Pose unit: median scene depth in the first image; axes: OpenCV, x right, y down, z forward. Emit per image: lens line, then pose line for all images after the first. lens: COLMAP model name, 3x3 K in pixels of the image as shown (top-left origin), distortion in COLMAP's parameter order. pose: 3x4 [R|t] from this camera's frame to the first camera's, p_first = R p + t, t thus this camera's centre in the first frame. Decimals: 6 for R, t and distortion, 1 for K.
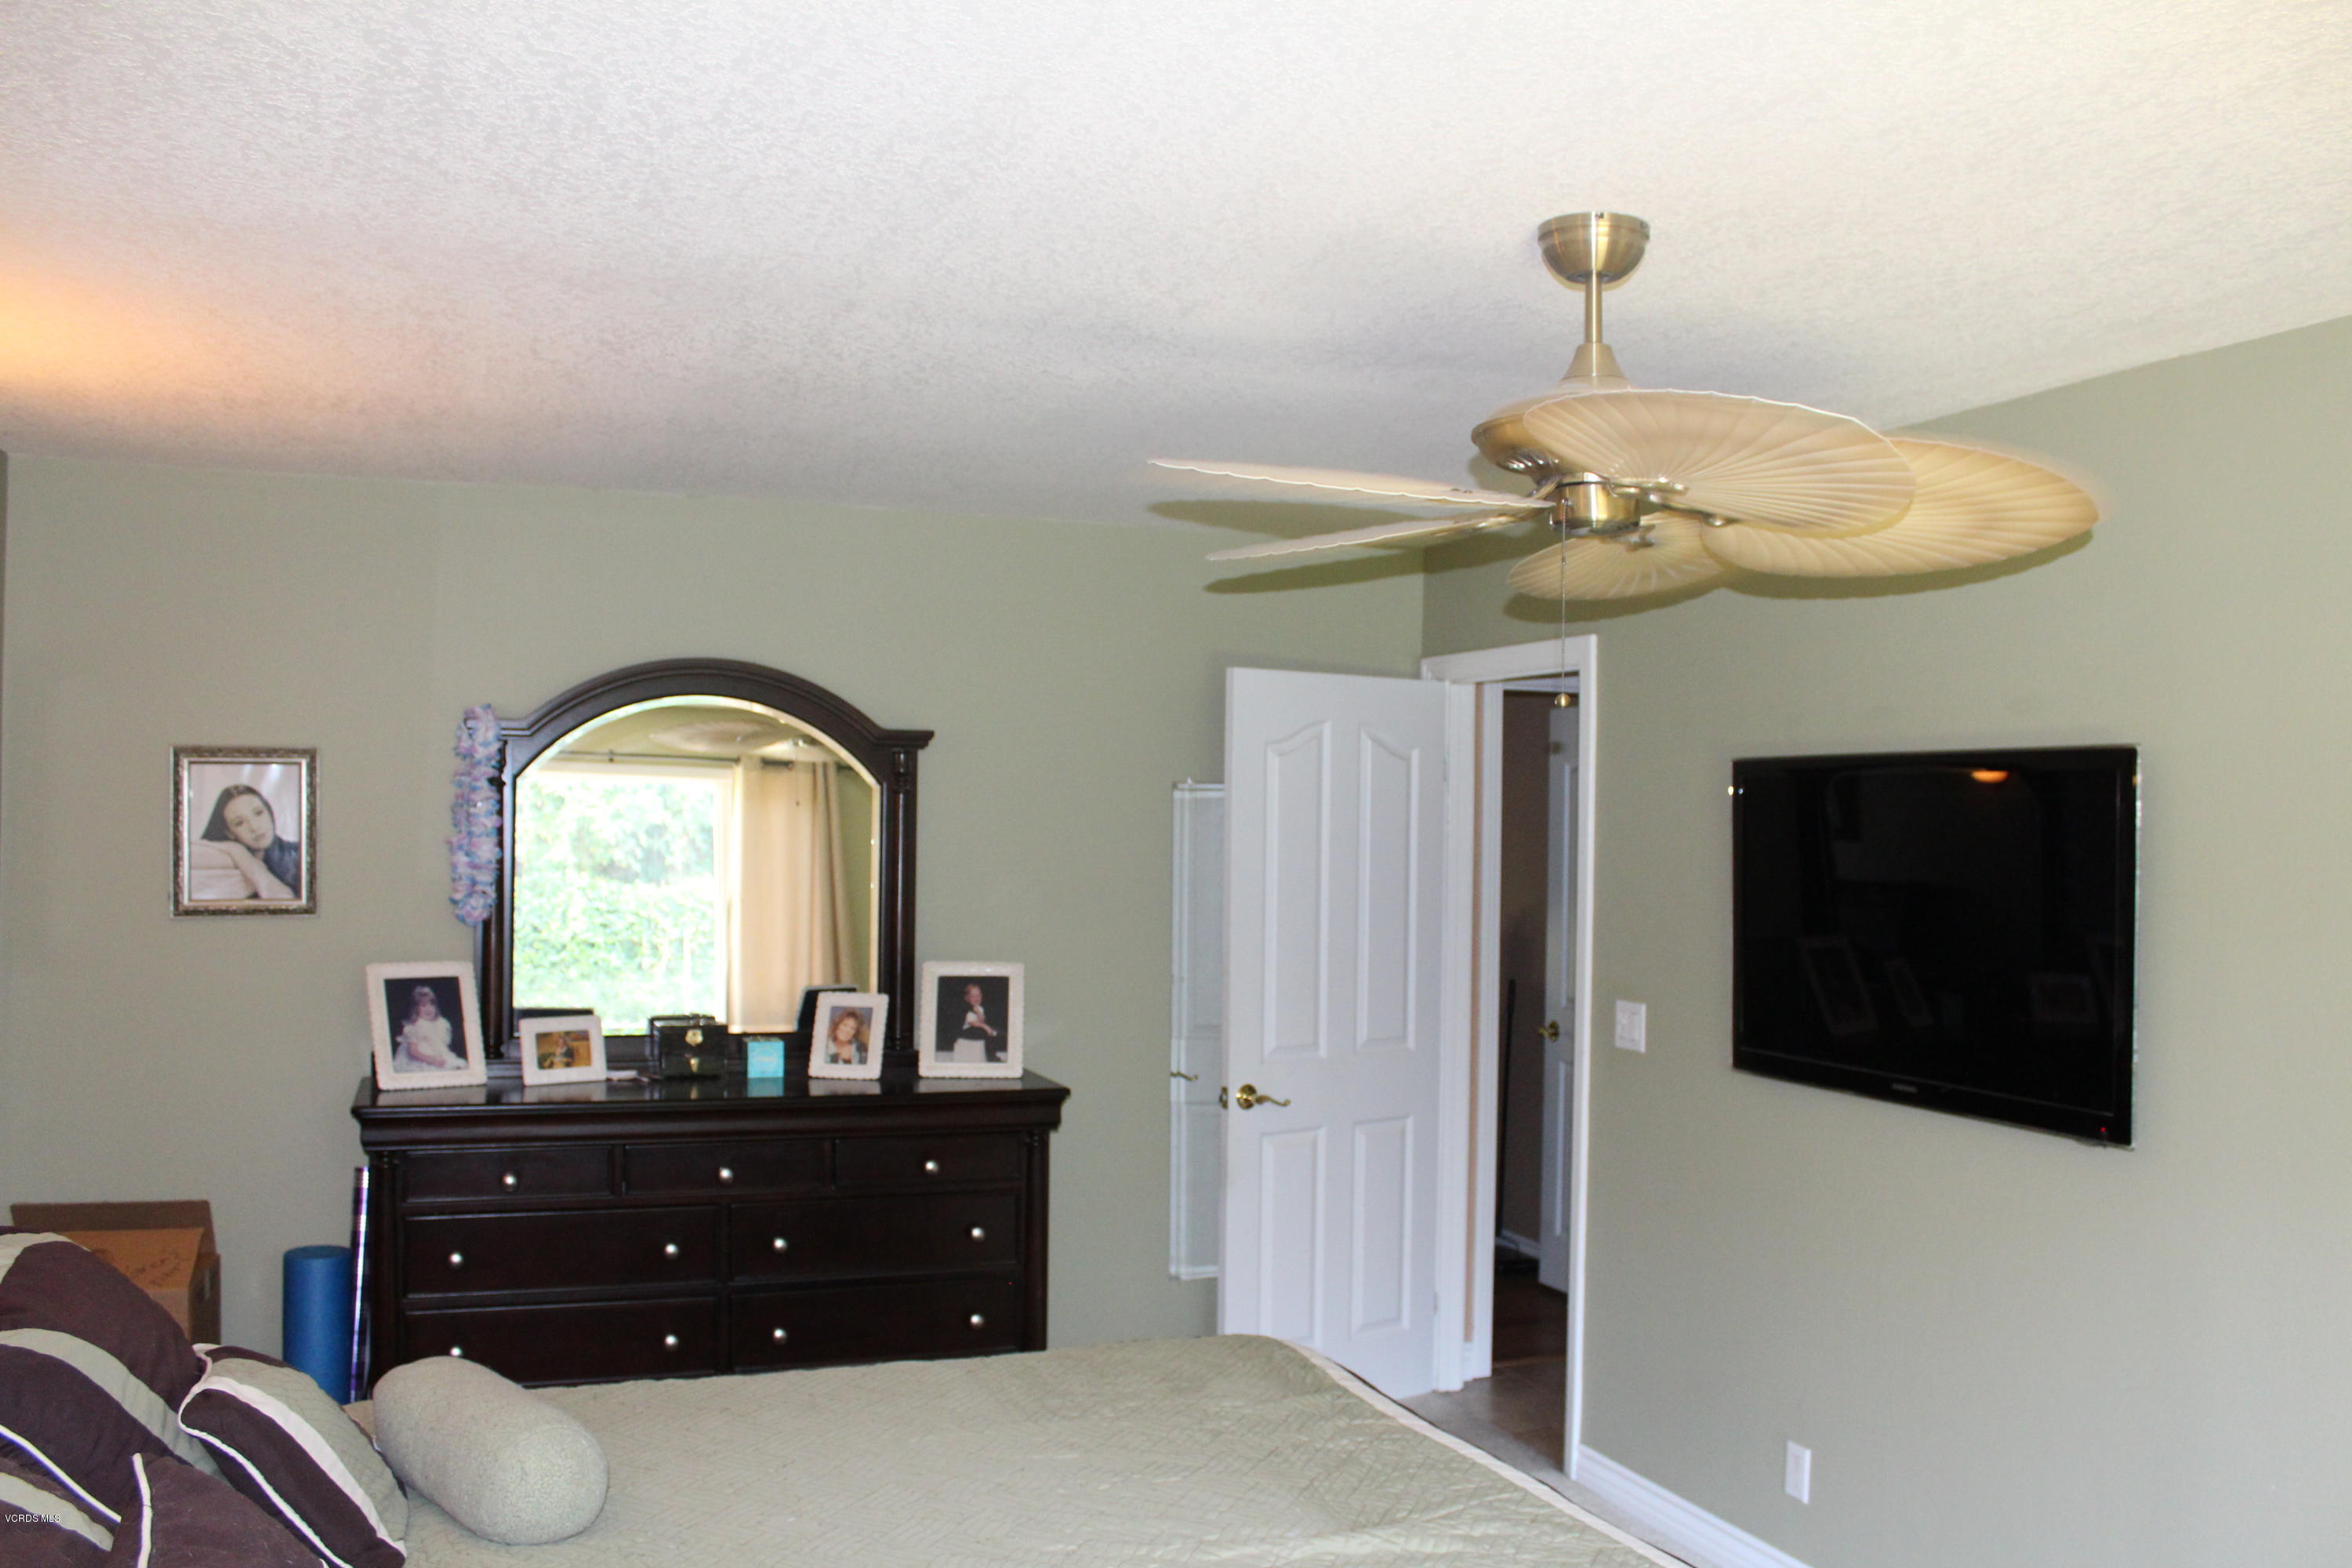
lens RADIAL K [[1950.7, 0, 1184.9], [0, 1950.7, 816.2], [0, 0, 1]] dist [-0.169031, 0.147156]
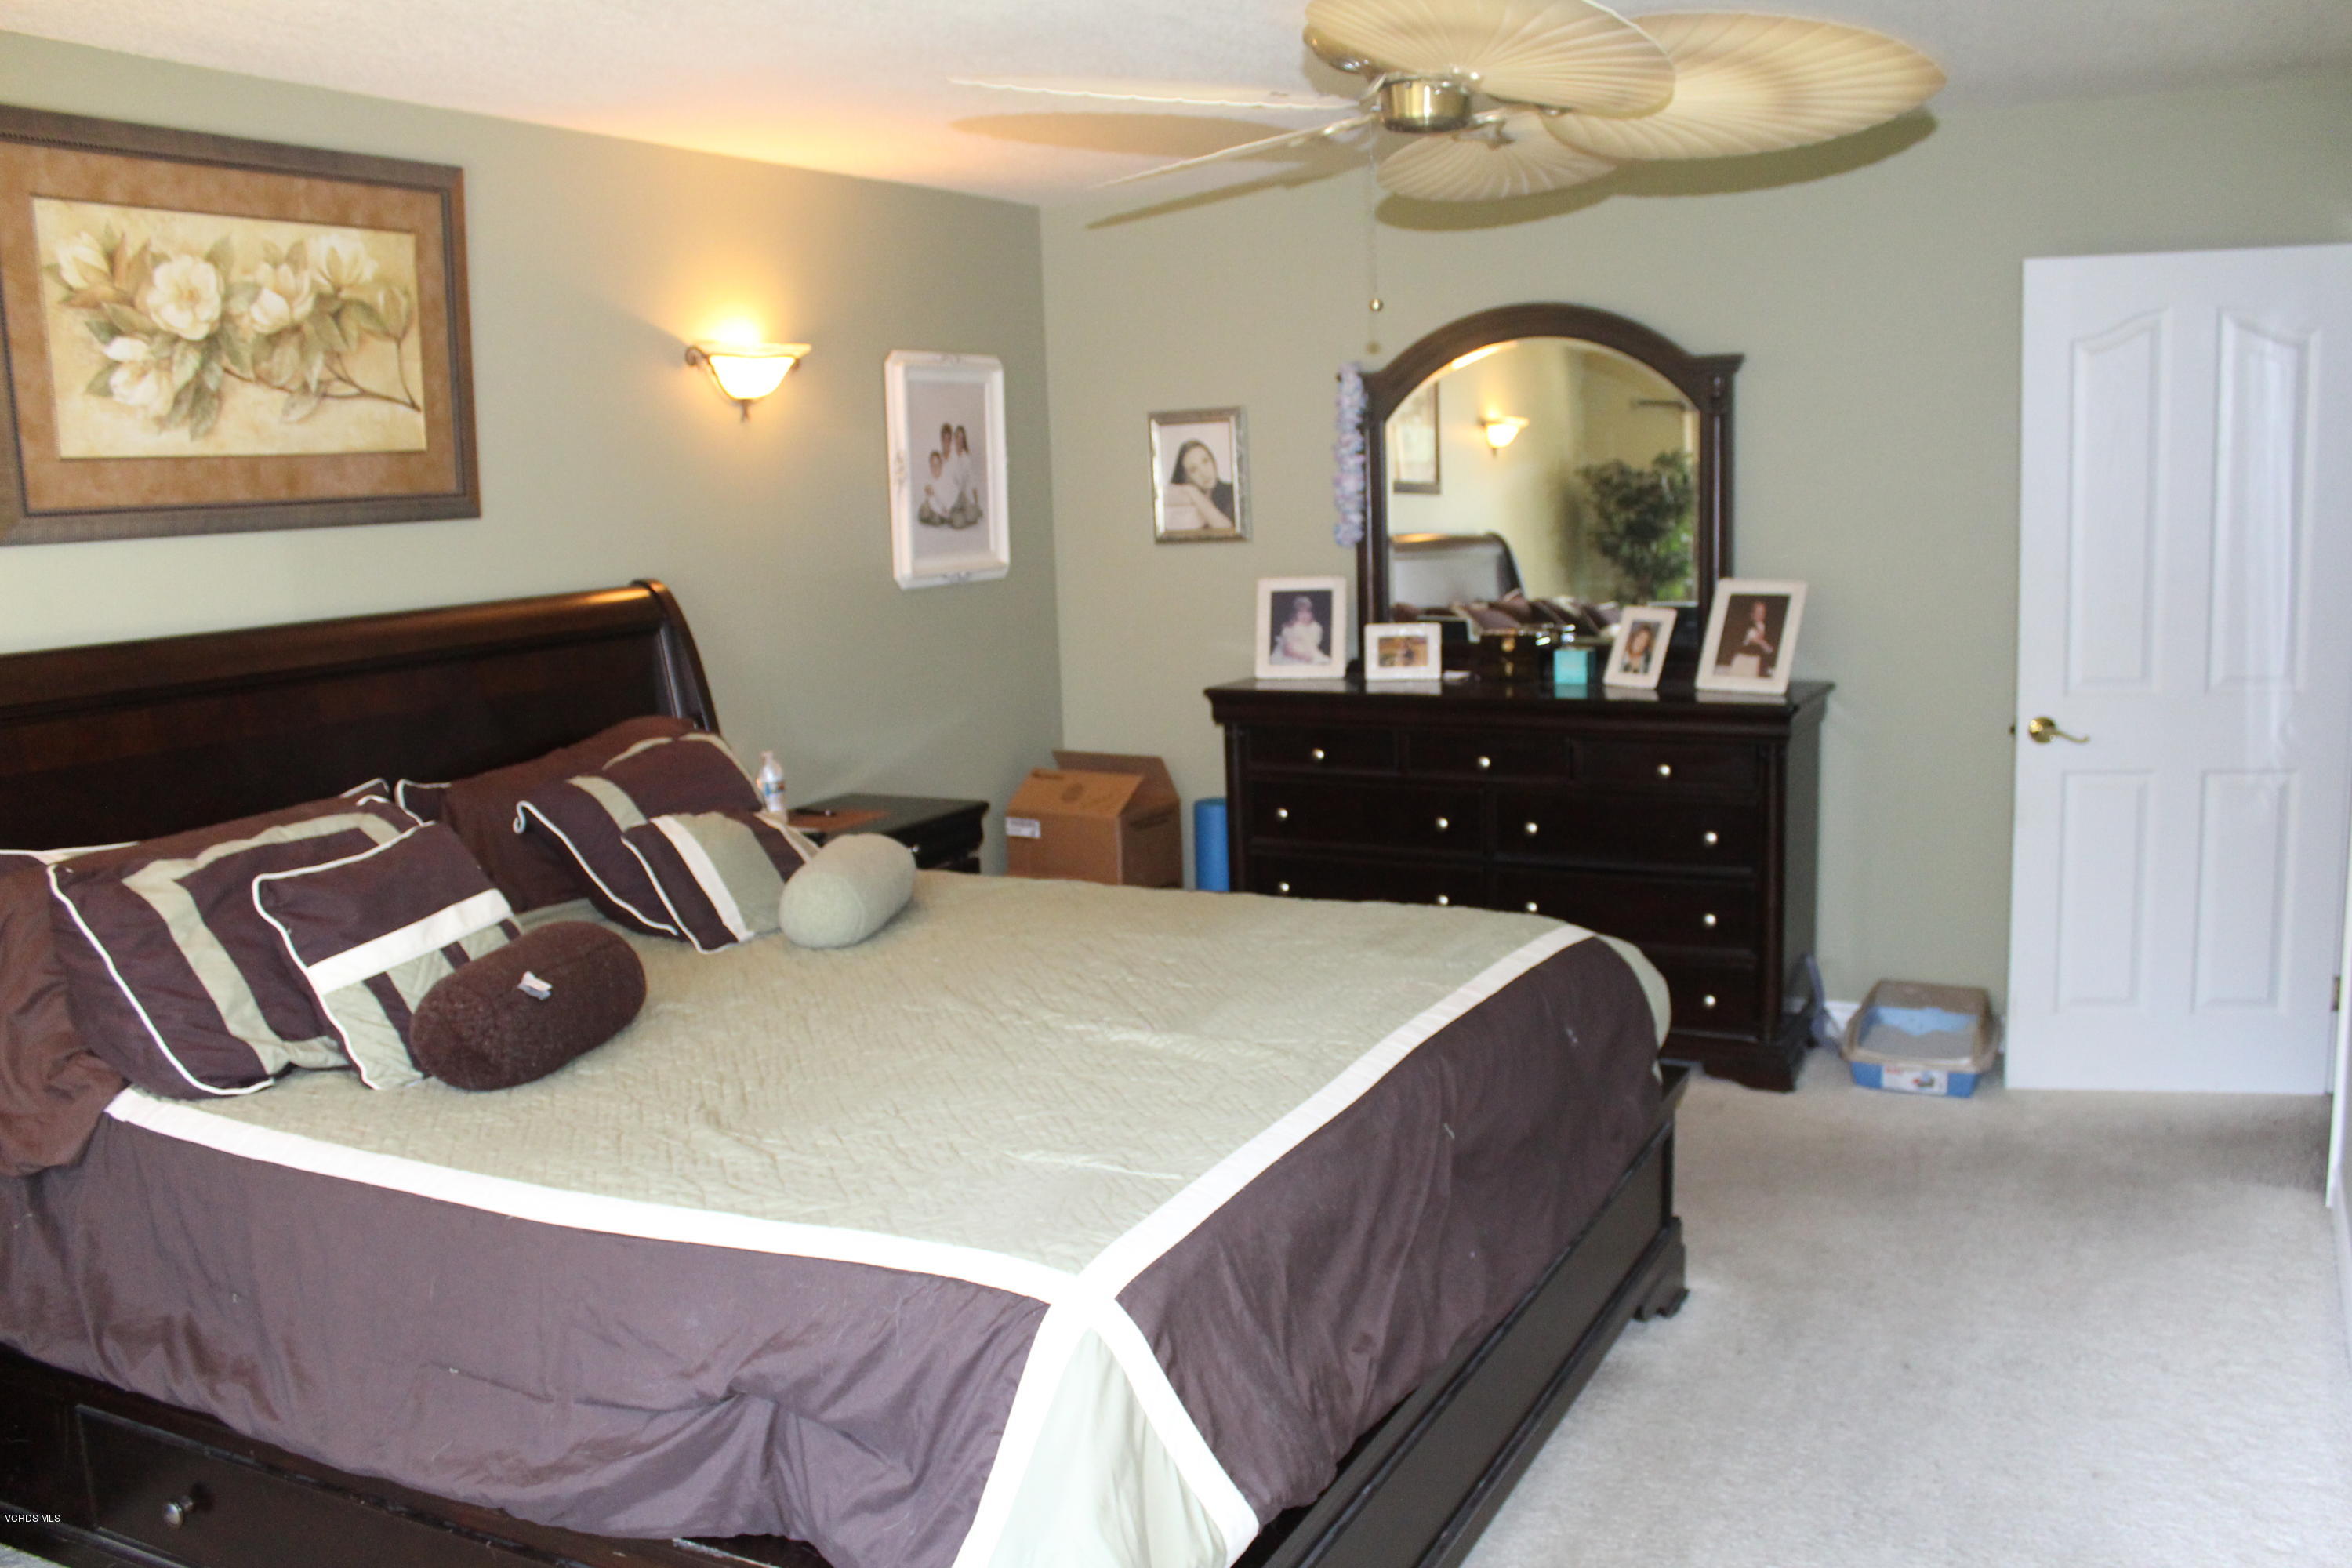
lens RADIAL K [[1950.7, 0, 1184.9], [0, 1950.7, 816.2], [0, 0, 1]] dist [-0.169031, 0.147156]
pose [[0.648814, 0.093207, -0.755217, 0.502224], [0.046961, 0.985674, 0.161994, 0.021129], [0.759496, -0.140570, 0.635142, 0.119632]]
